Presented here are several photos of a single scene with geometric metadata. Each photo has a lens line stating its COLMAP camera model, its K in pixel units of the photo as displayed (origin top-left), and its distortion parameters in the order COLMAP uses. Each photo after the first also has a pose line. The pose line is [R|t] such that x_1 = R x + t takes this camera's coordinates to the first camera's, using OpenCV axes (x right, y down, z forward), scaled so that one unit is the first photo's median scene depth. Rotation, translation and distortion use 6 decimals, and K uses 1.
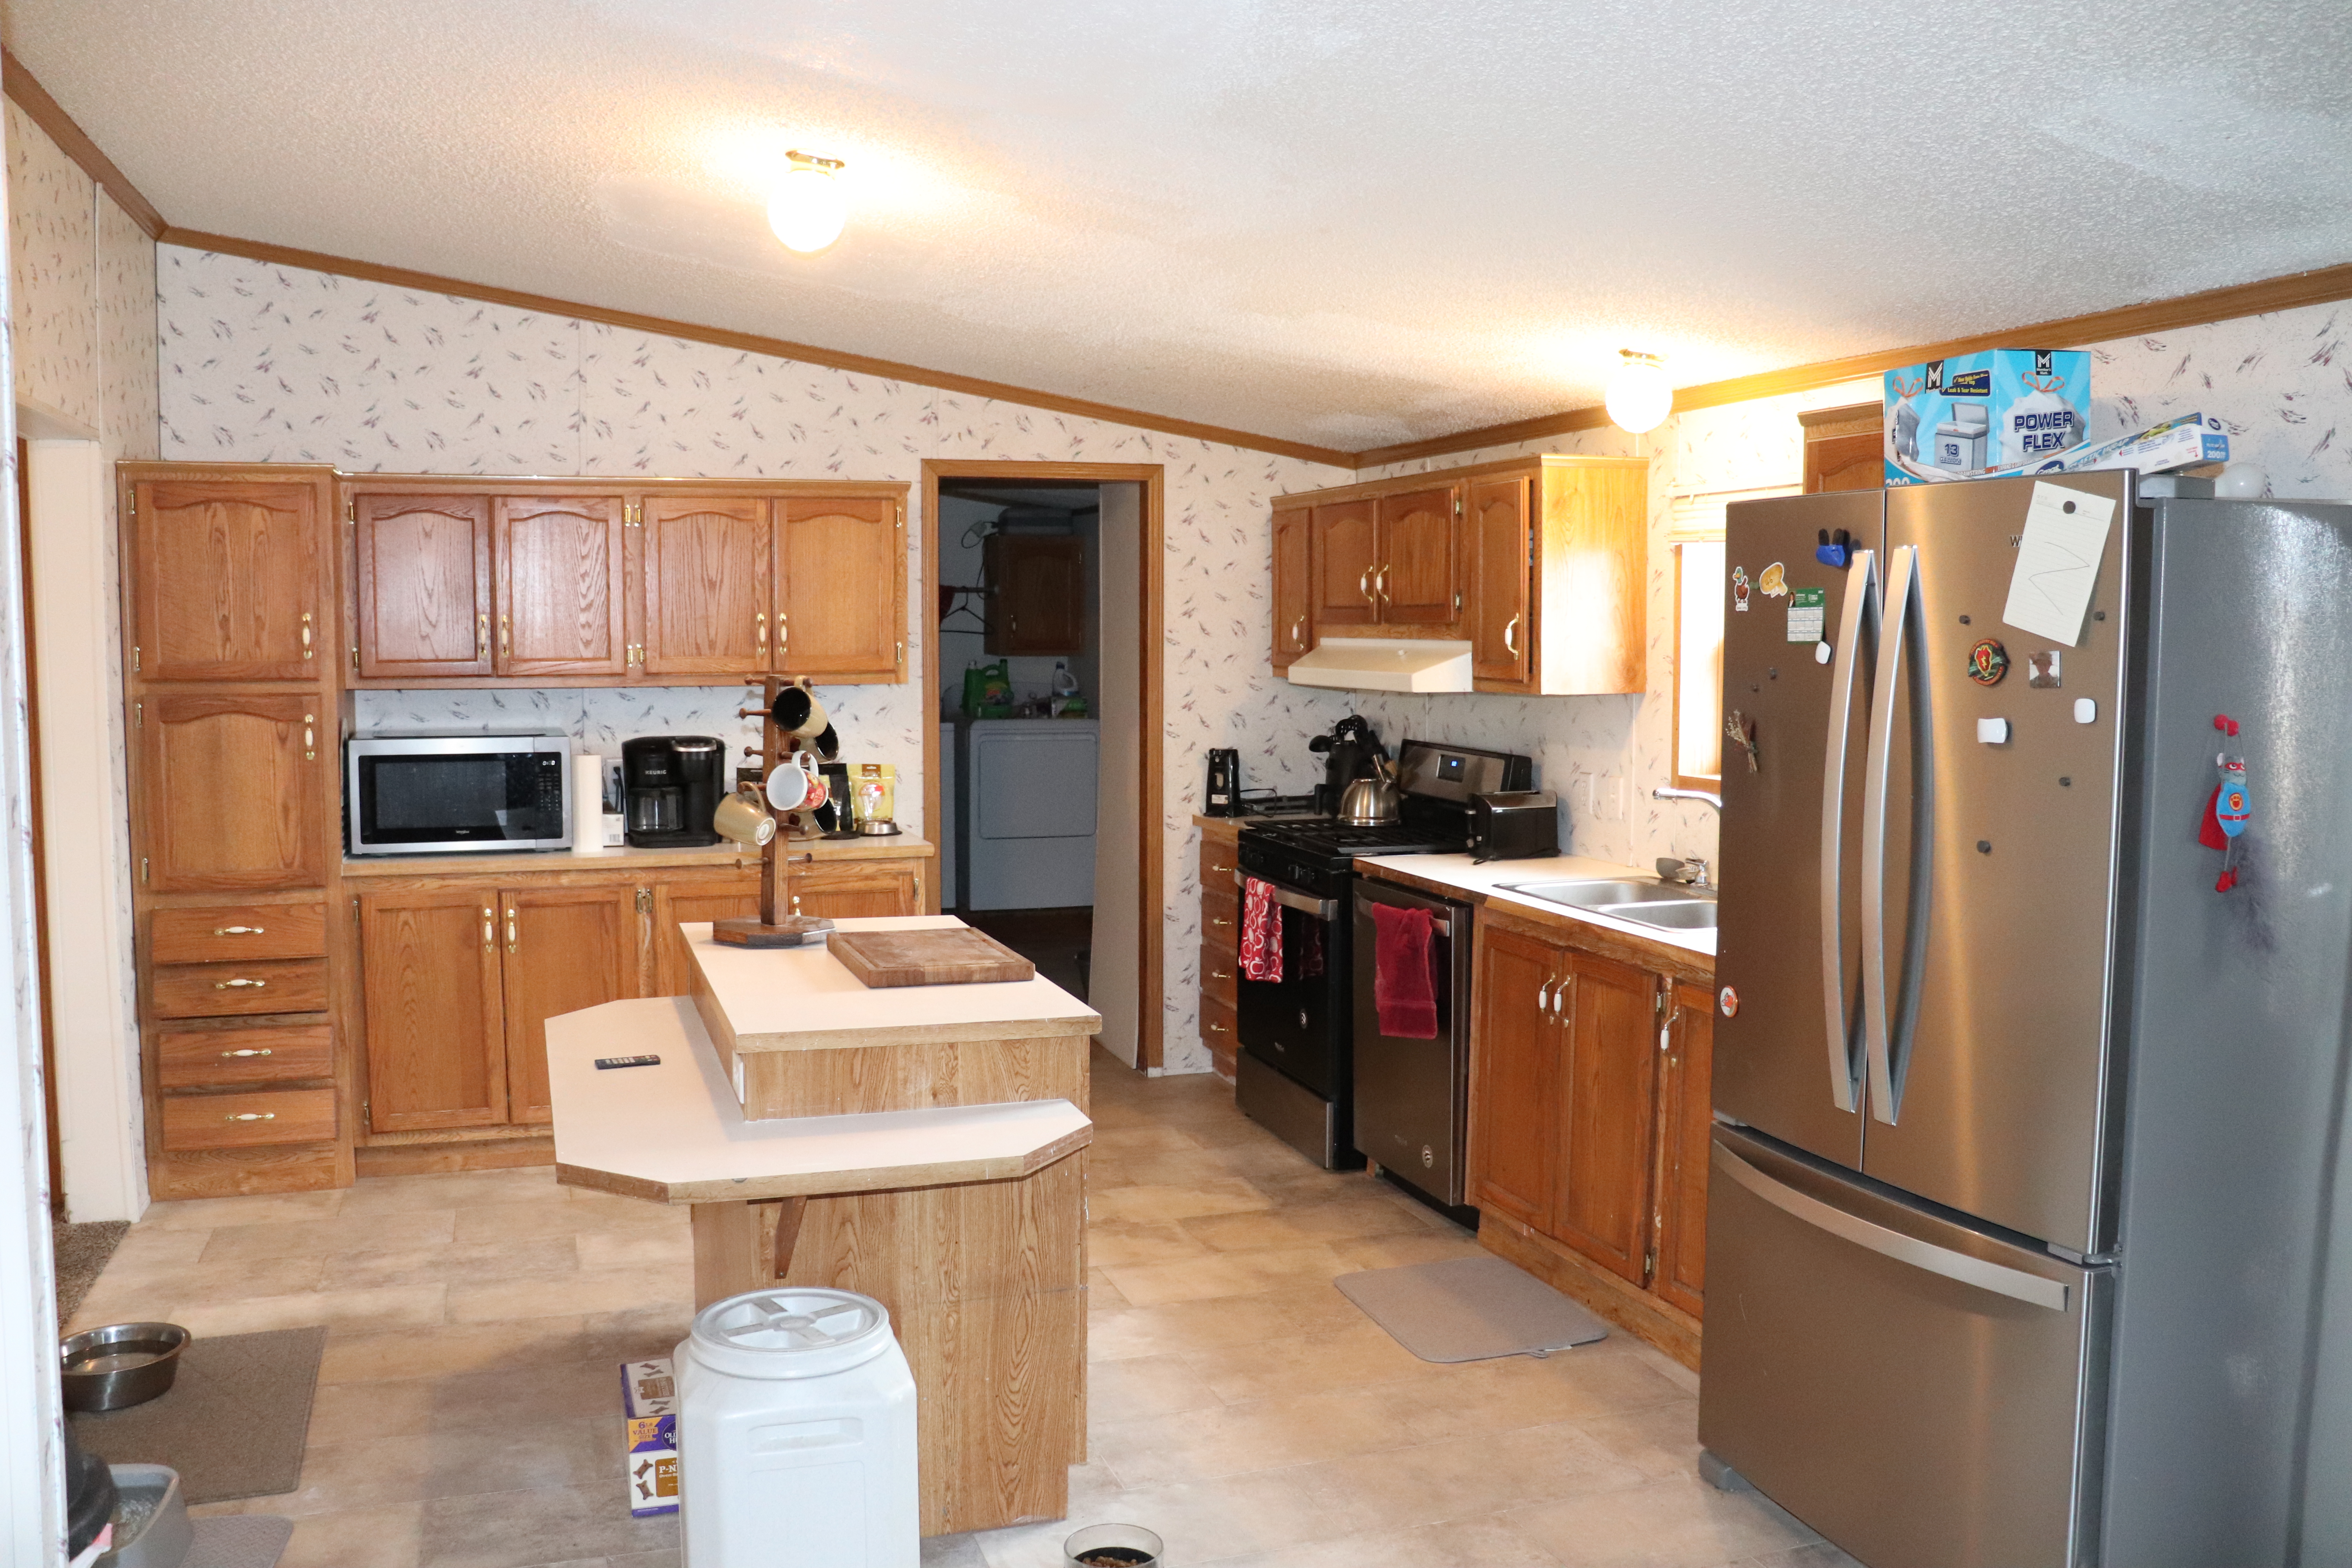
lens RADIAL K [[1942.4, 0, 1176.0], [0, 1942.4, 784.0], [0, 0, 1]] dist [-0.168415, 0.151608]
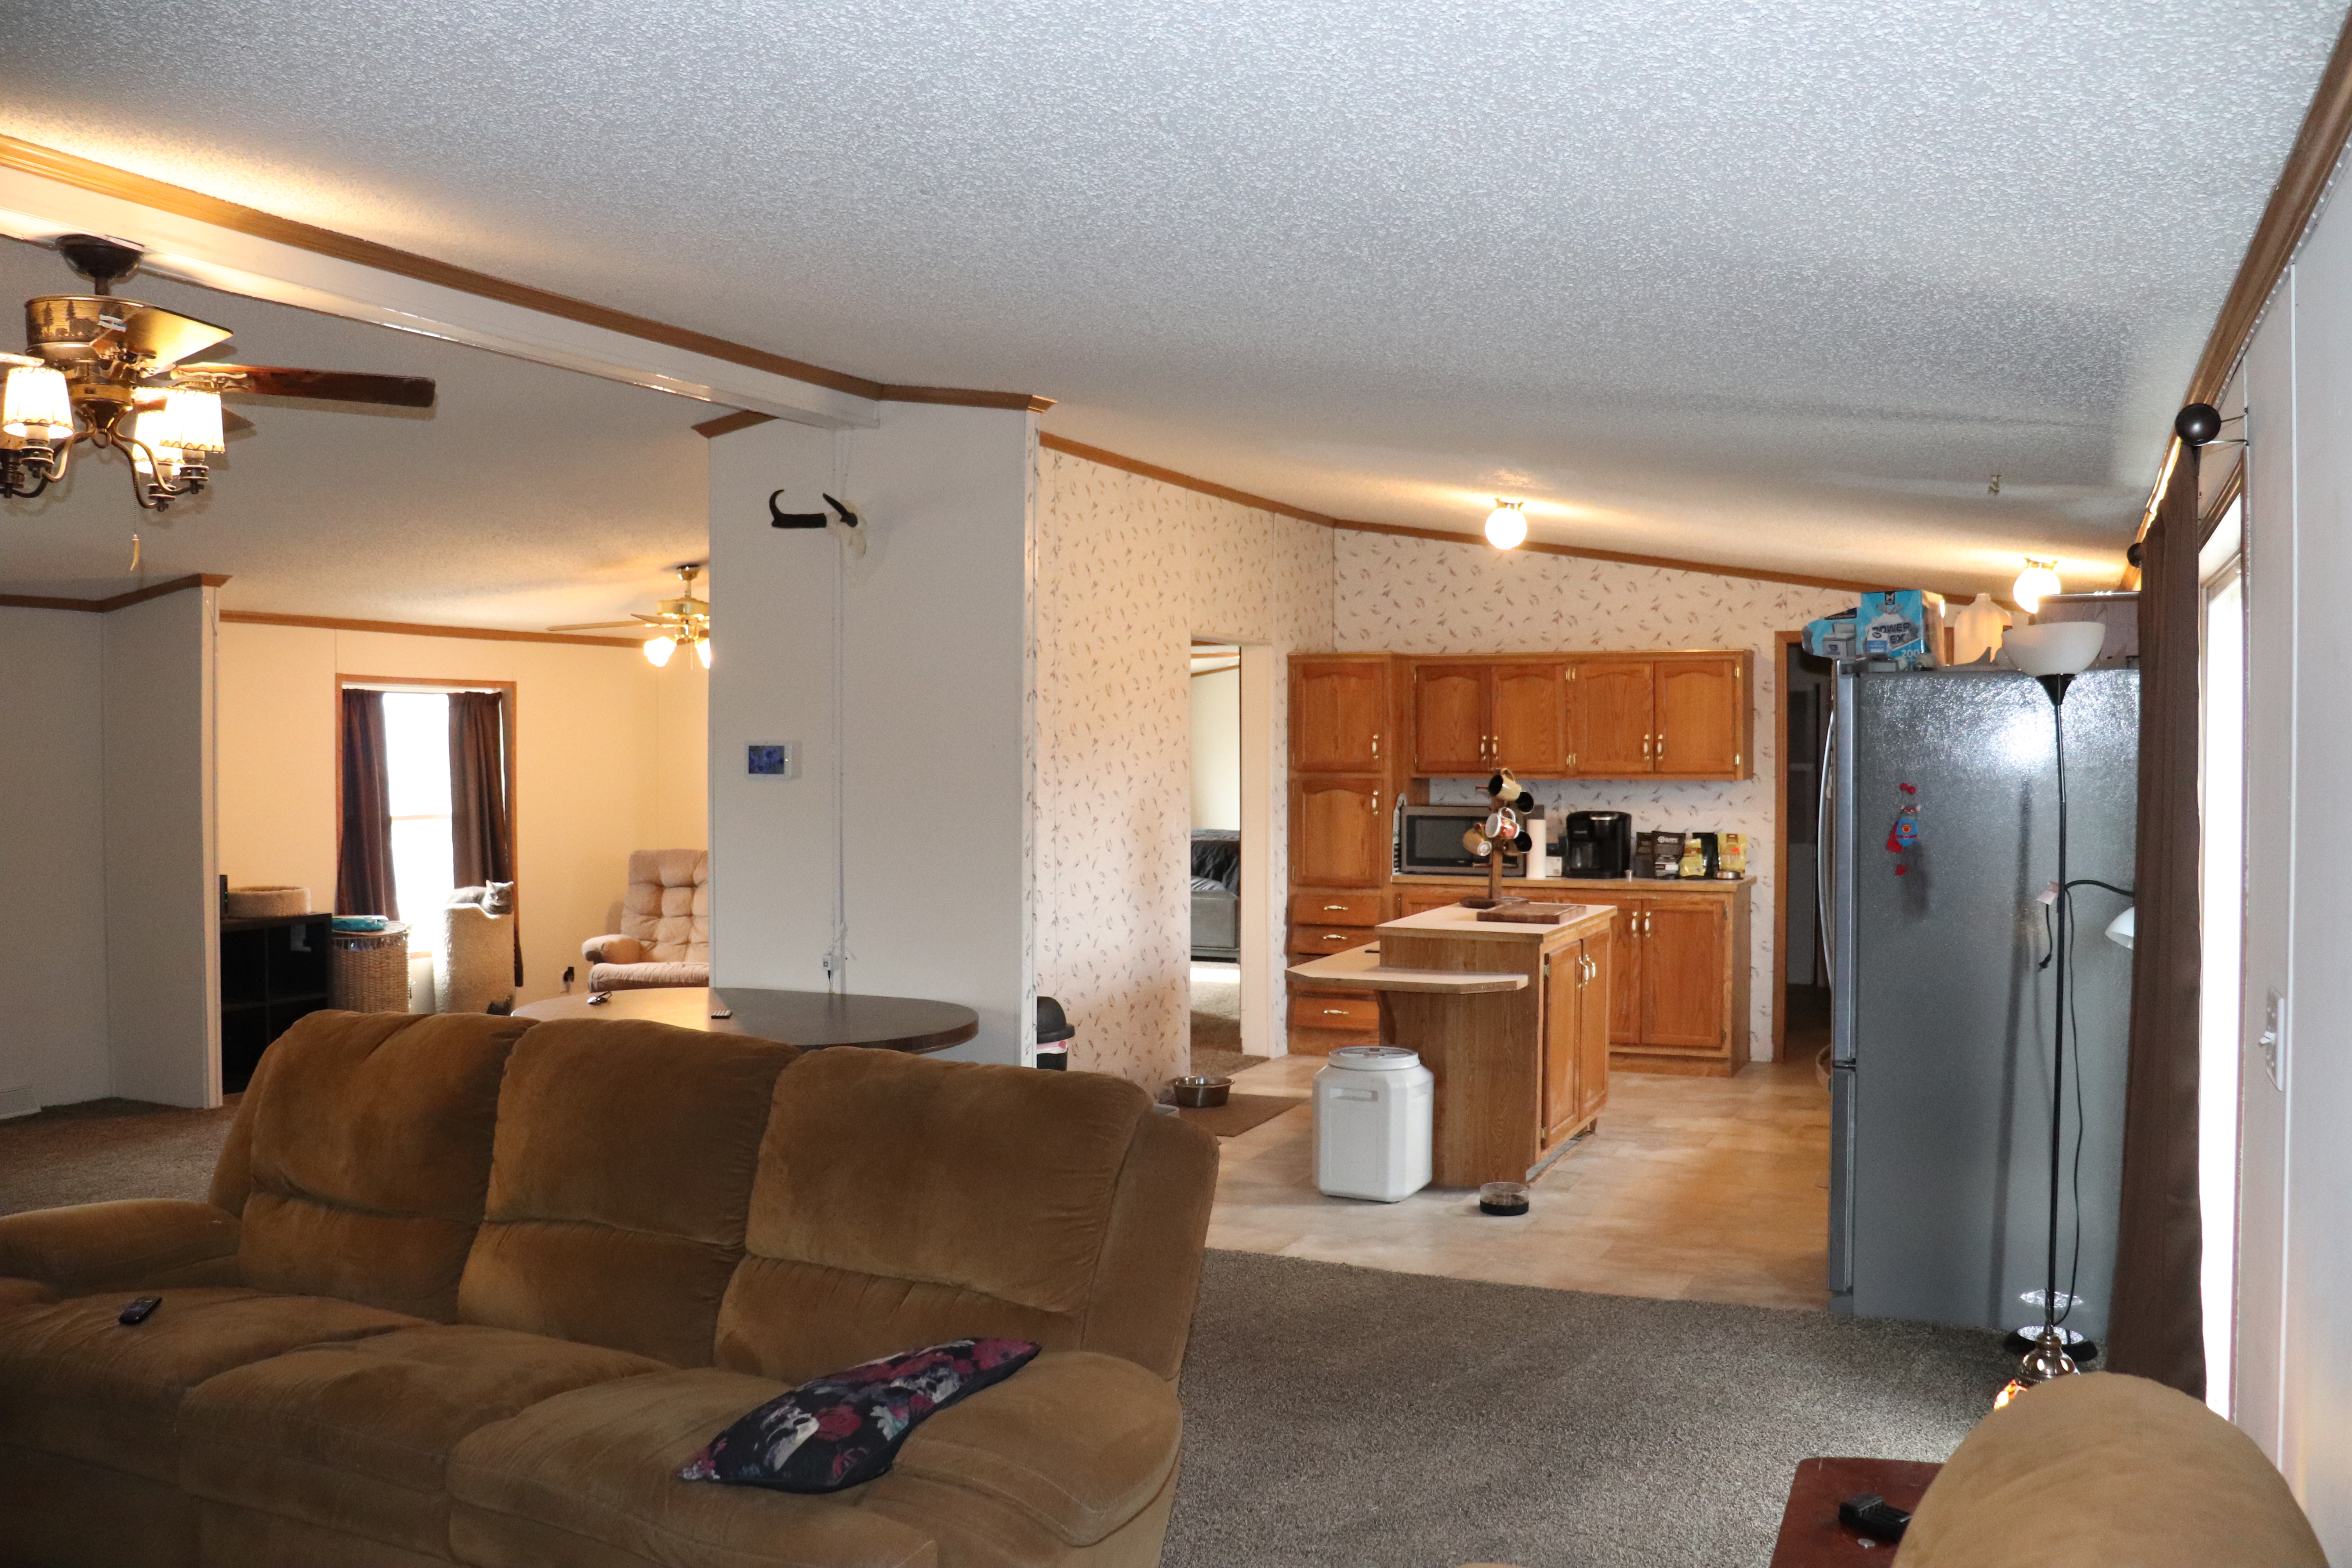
lens RADIAL K [[1942.4, 0, 1176.0], [0, 1942.4, 784.0], [0, 0, 1]] dist [-0.168415, 0.151608]
pose [[0.717419, 0.010886, -0.696557, 0.698262], [-0.054015, 0.997737, -0.040040, 0.041547], [0.694545, 0.066350, 0.716383, -0.462609]]
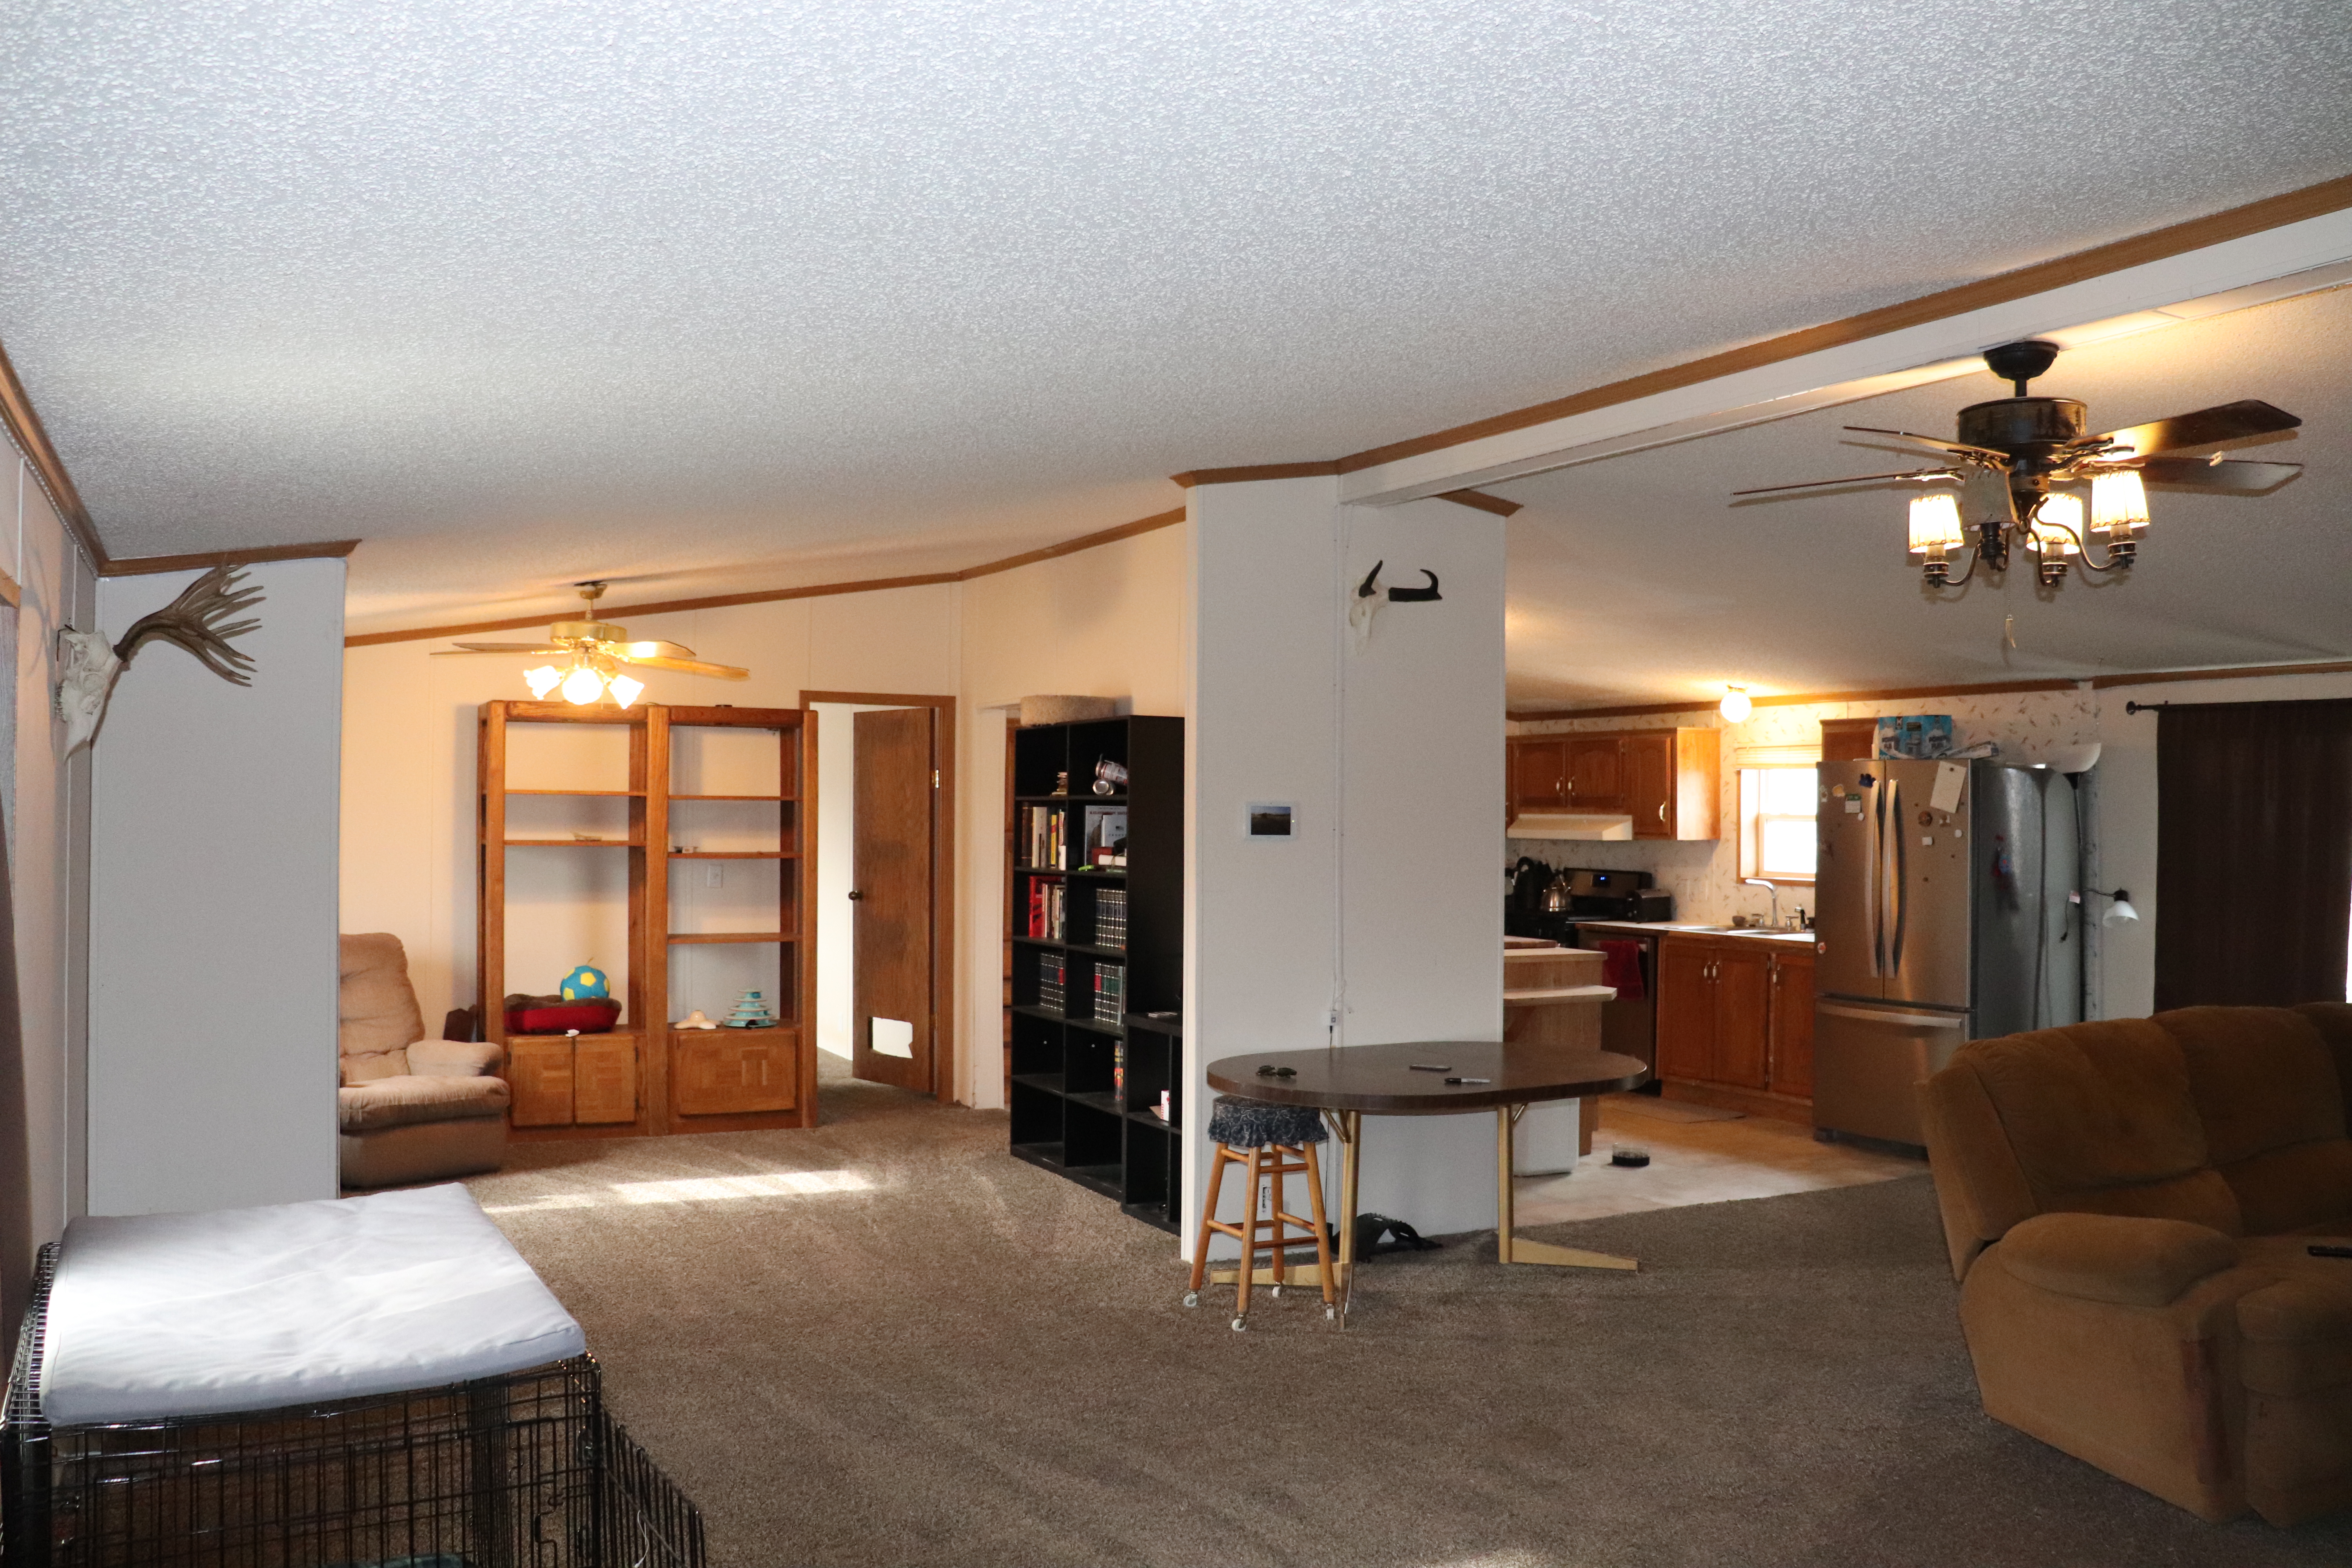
lens RADIAL K [[1942.4, 0, 1176.0], [0, 1942.4, 784.0], [0, 0, 1]] dist [-0.168415, 0.151608]
pose [[0.990584, 0.005643, 0.136786, -0.634318], [0.007200, 0.995620, -0.093216, 0.083850], [-0.136713, 0.093324, 0.986205, -0.995631]]
